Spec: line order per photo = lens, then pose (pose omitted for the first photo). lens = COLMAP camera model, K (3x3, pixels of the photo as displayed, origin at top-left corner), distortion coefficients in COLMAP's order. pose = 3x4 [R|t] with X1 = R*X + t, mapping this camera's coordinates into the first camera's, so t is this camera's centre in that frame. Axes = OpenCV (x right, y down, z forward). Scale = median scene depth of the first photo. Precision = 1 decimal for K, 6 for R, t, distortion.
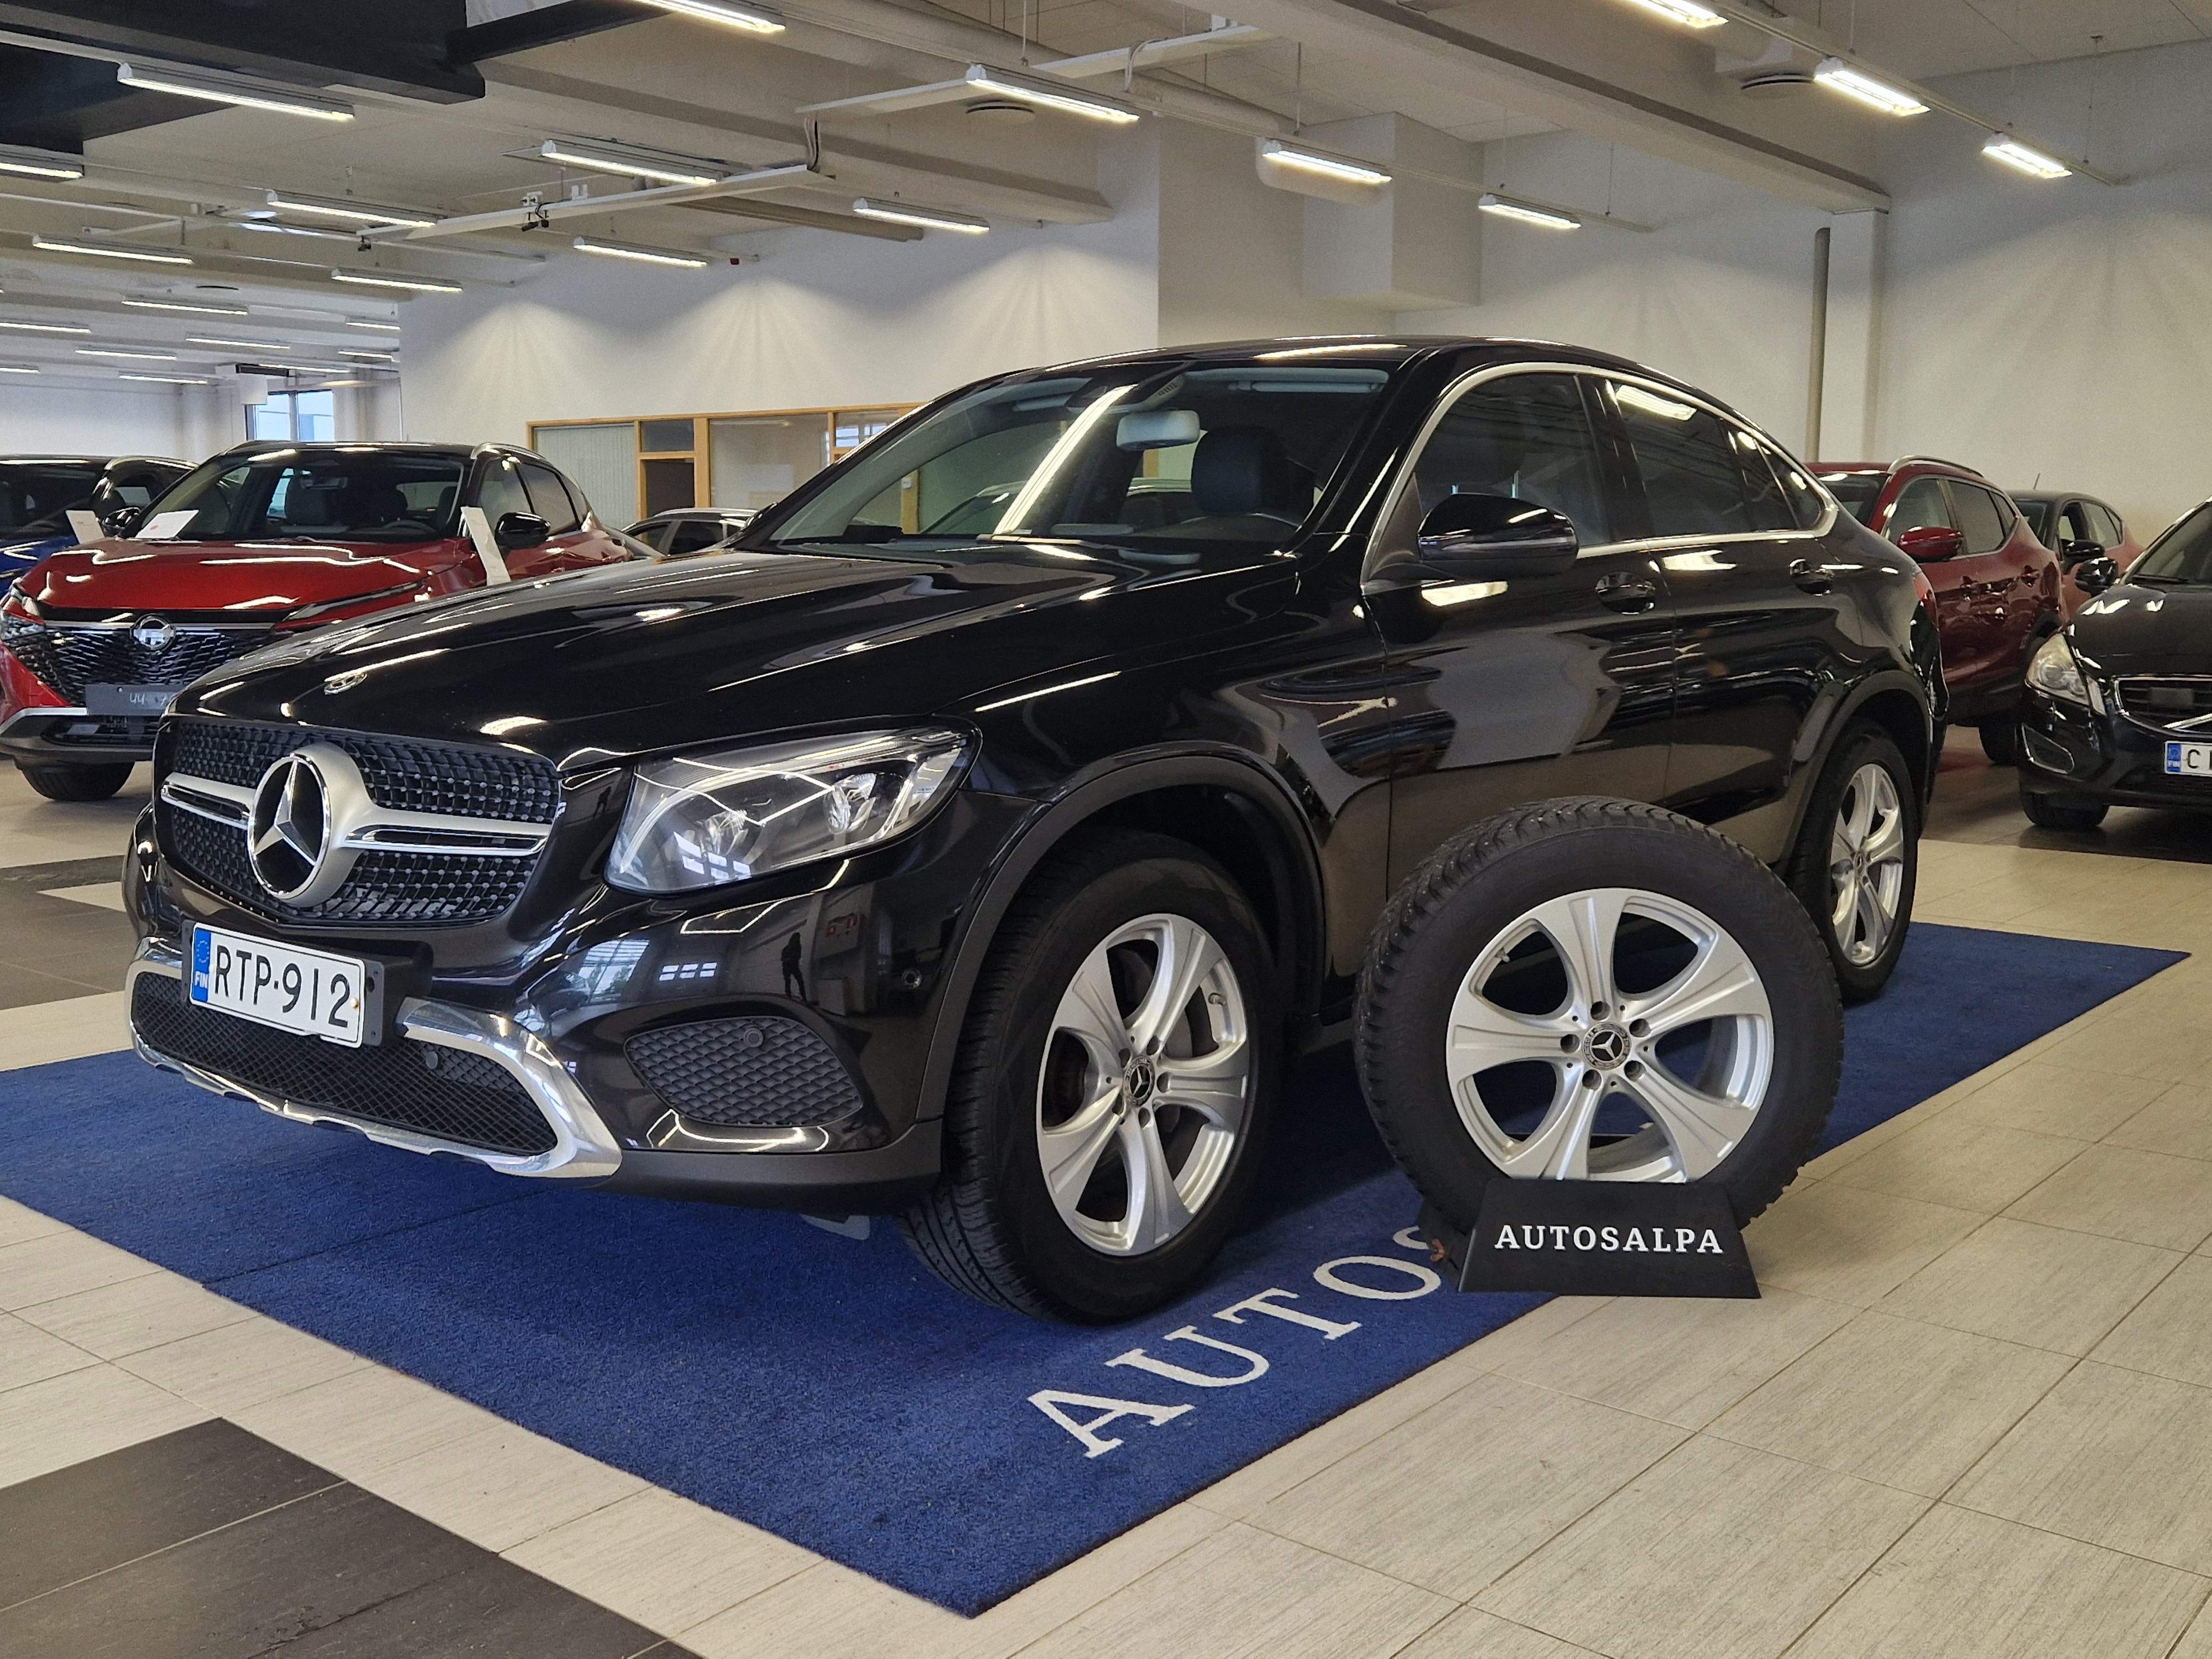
lens RADIAL K [[2155.3, 0, 1050.5], [0, 2155.3, 838.7], [0, 0, 1]] dist [0.121498, -0.185282]
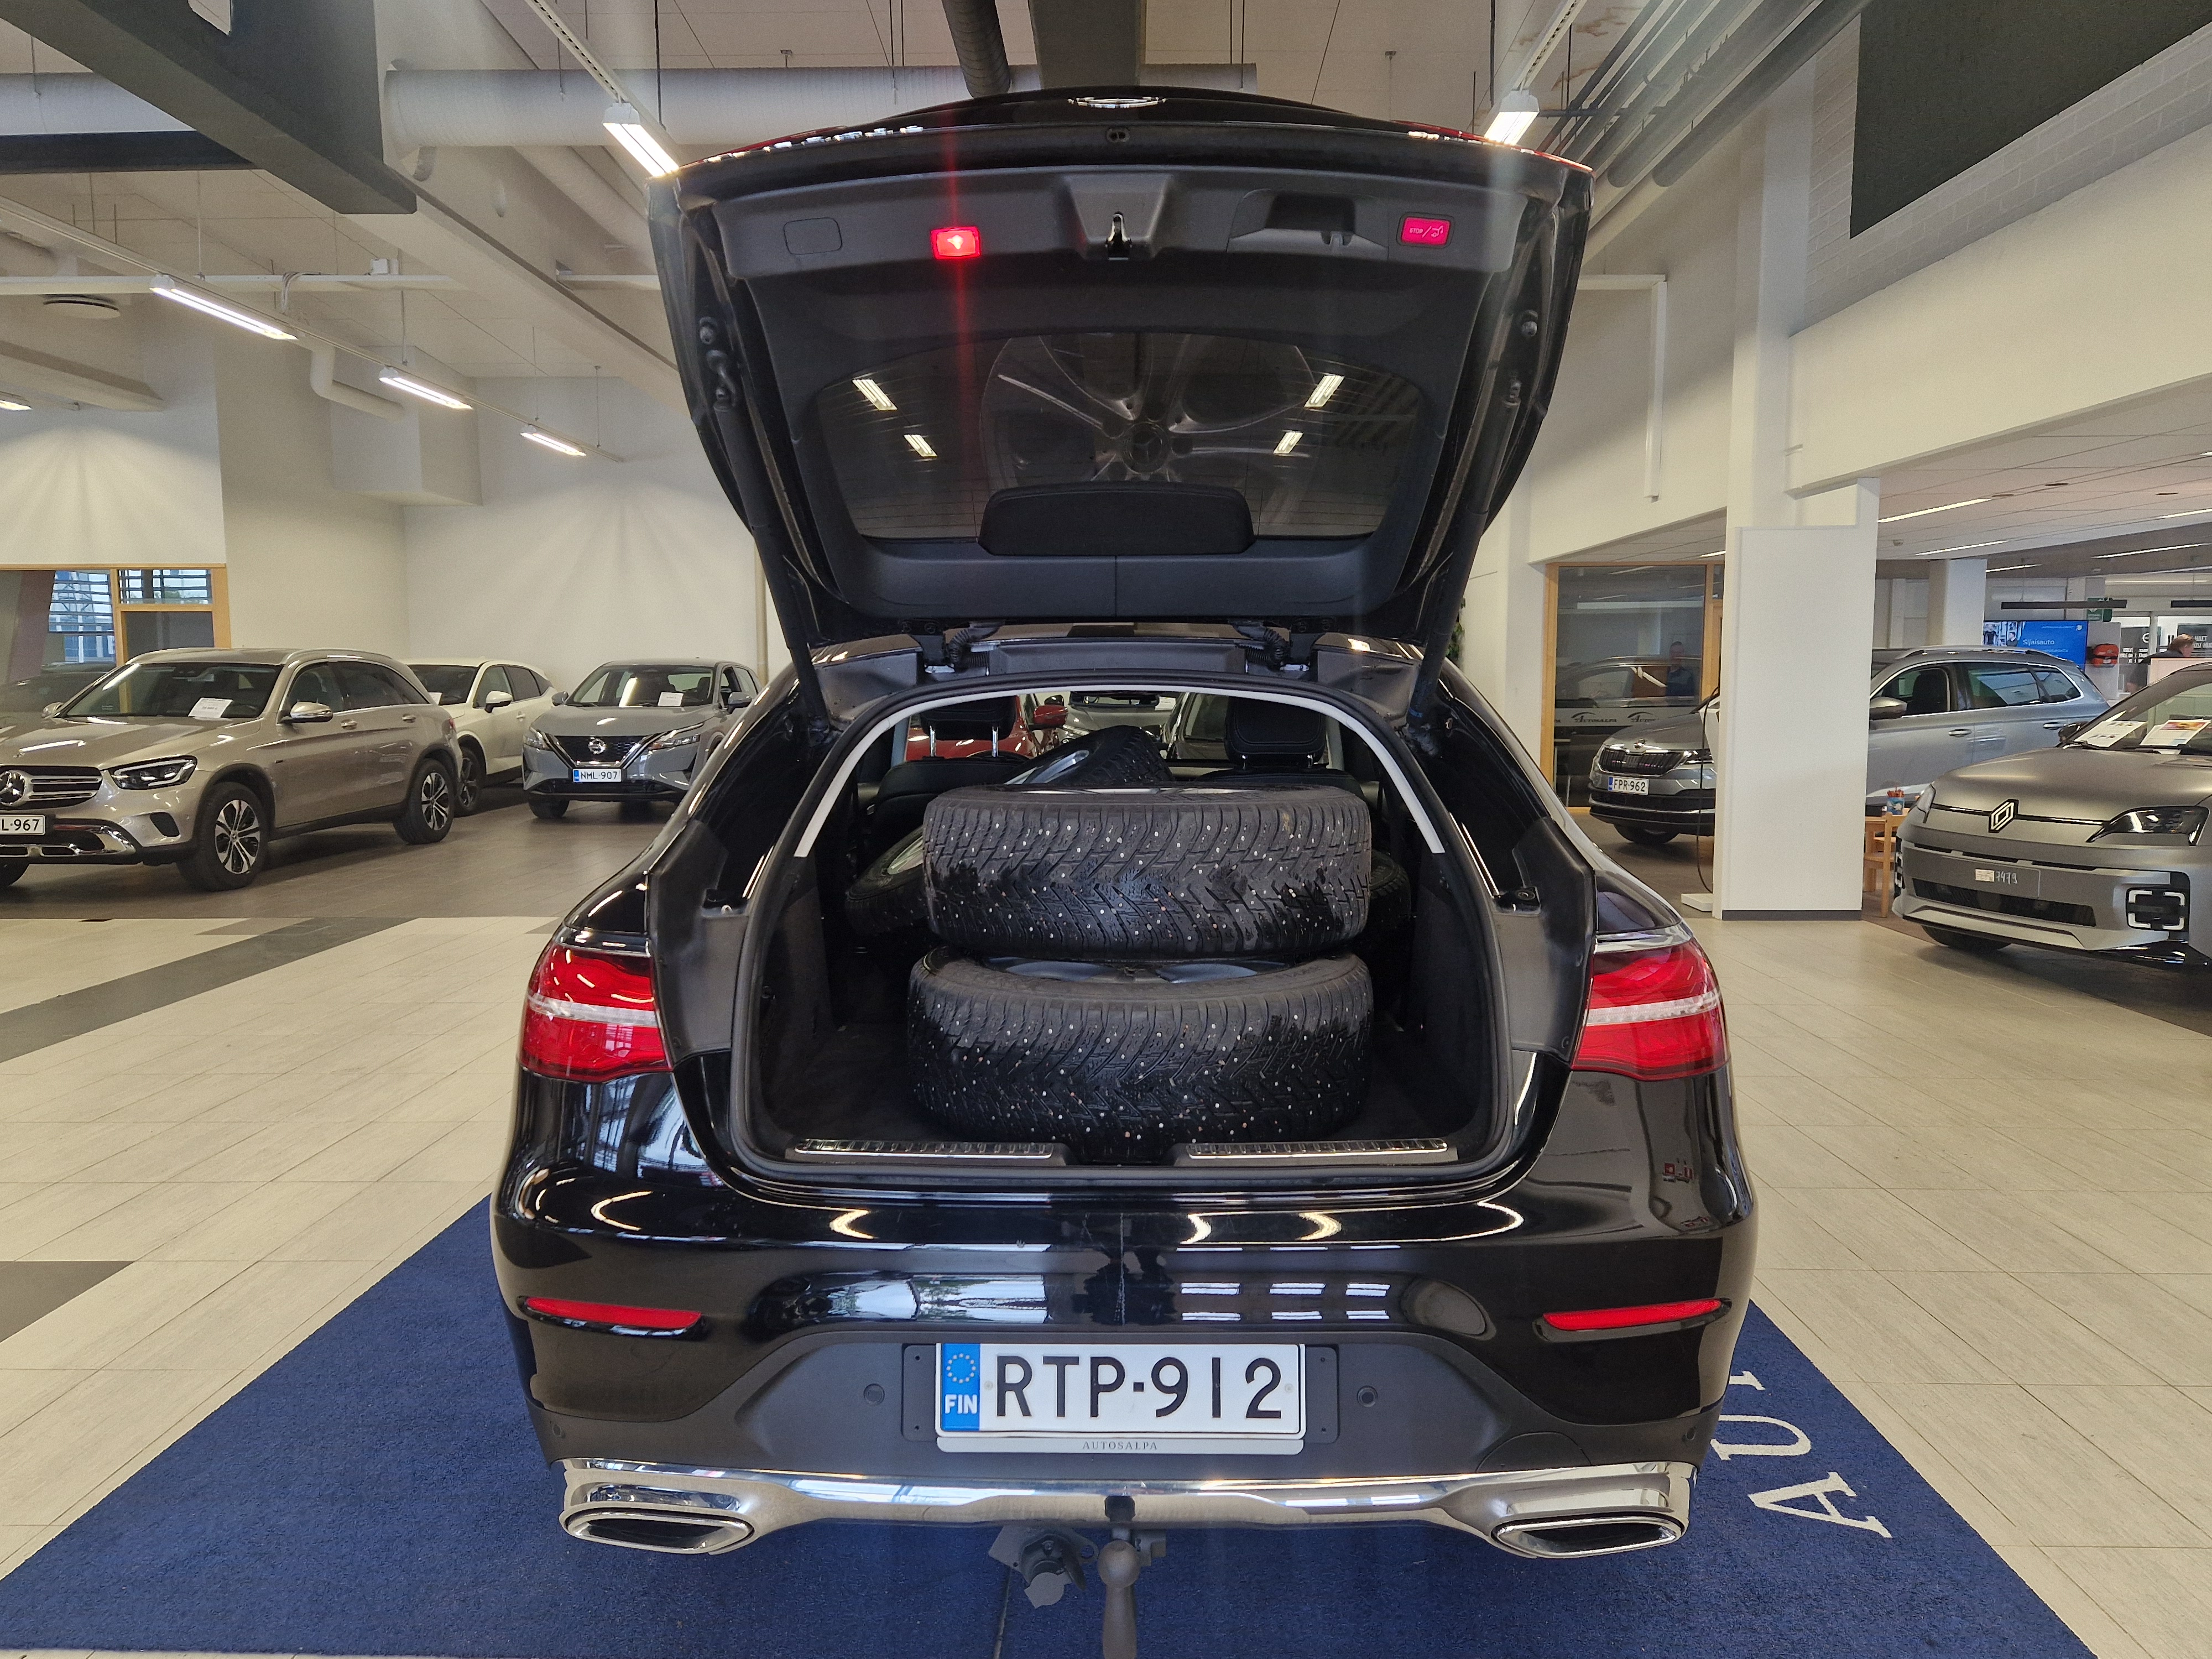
lens RADIAL K [[1595.2, 0, 1106.0], [0, 1595.2, 829.5], [0, 0, 1]] dist [0.062860, -0.058263]
pose [[0.777638, -0.068326, 0.624989, -0.771108], [0.090551, 0.995885, -0.003793, -0.150063], [-0.622157, 0.059543, 0.780625, 0.412455]]
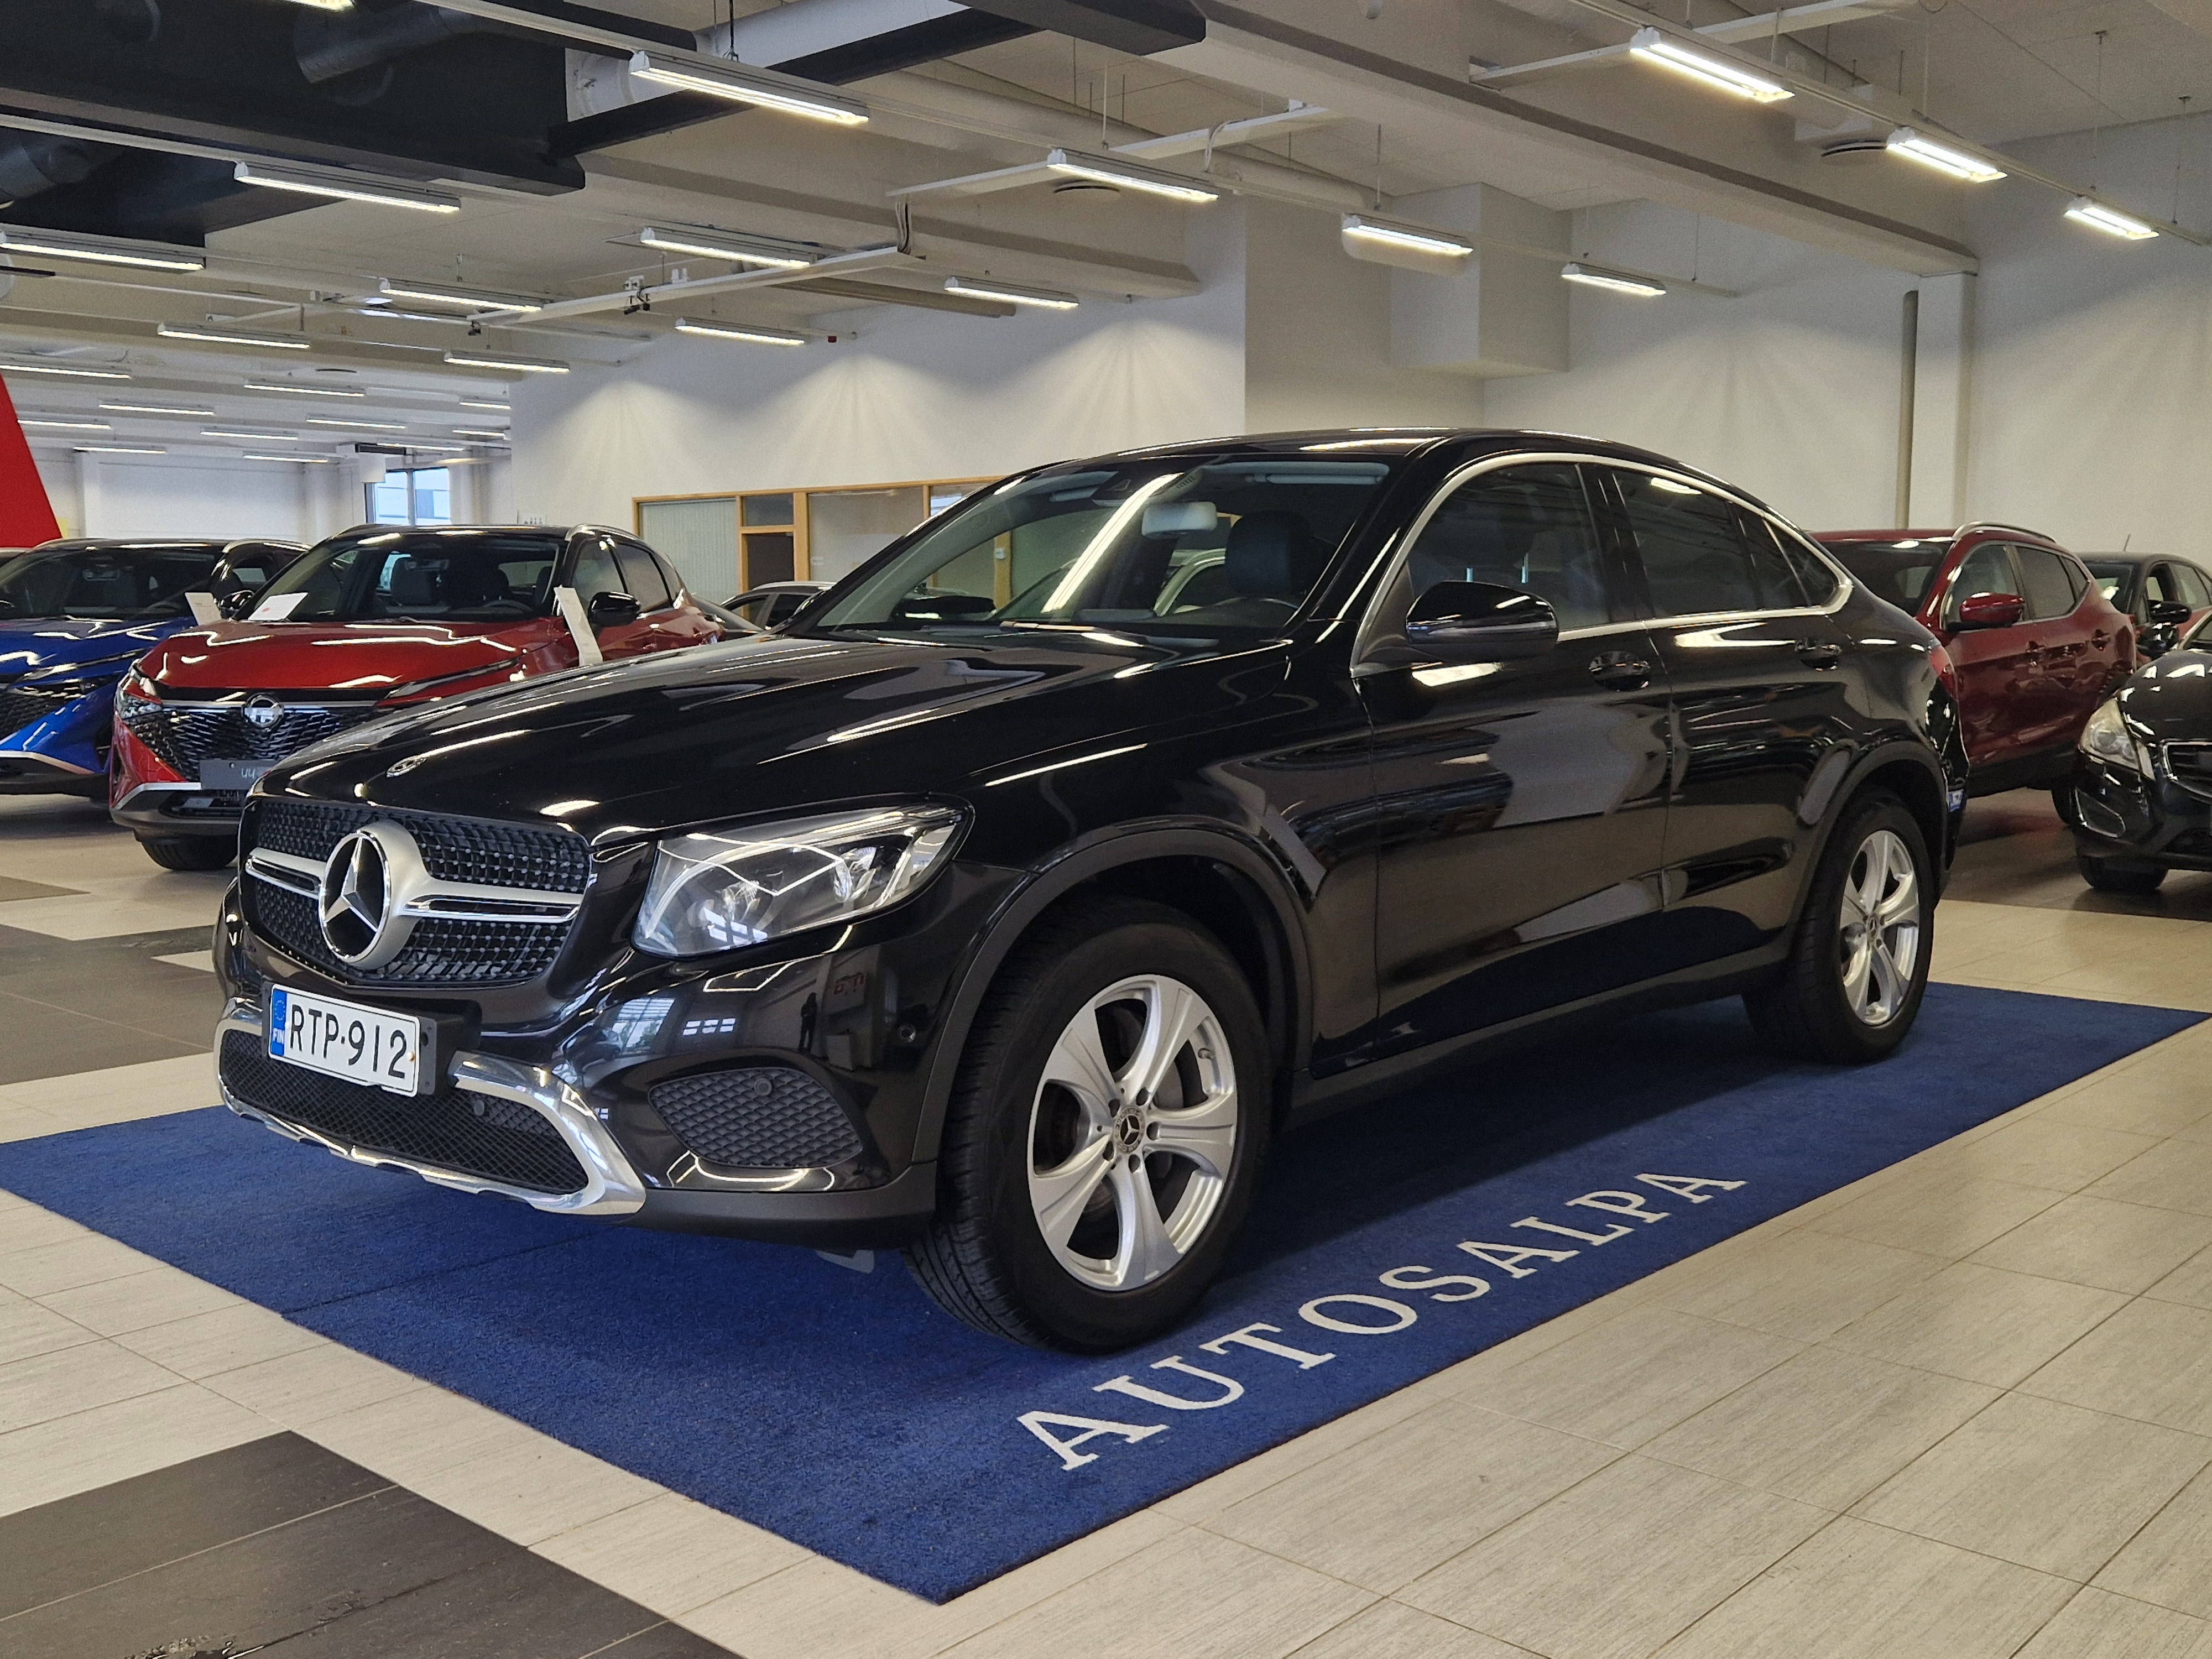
lens RADIAL K [[2157.0, 0, 1065.1], [0, 2157.0, 877.4], [0, 0, 1]] dist [0.124868, -0.194864]
pose [[0.999041, -0.003368, -0.043663, 0.054587], [0.002844, 0.999923, -0.012059, -0.001012], [0.043700, 0.011923, 0.998974, -0.082516]]
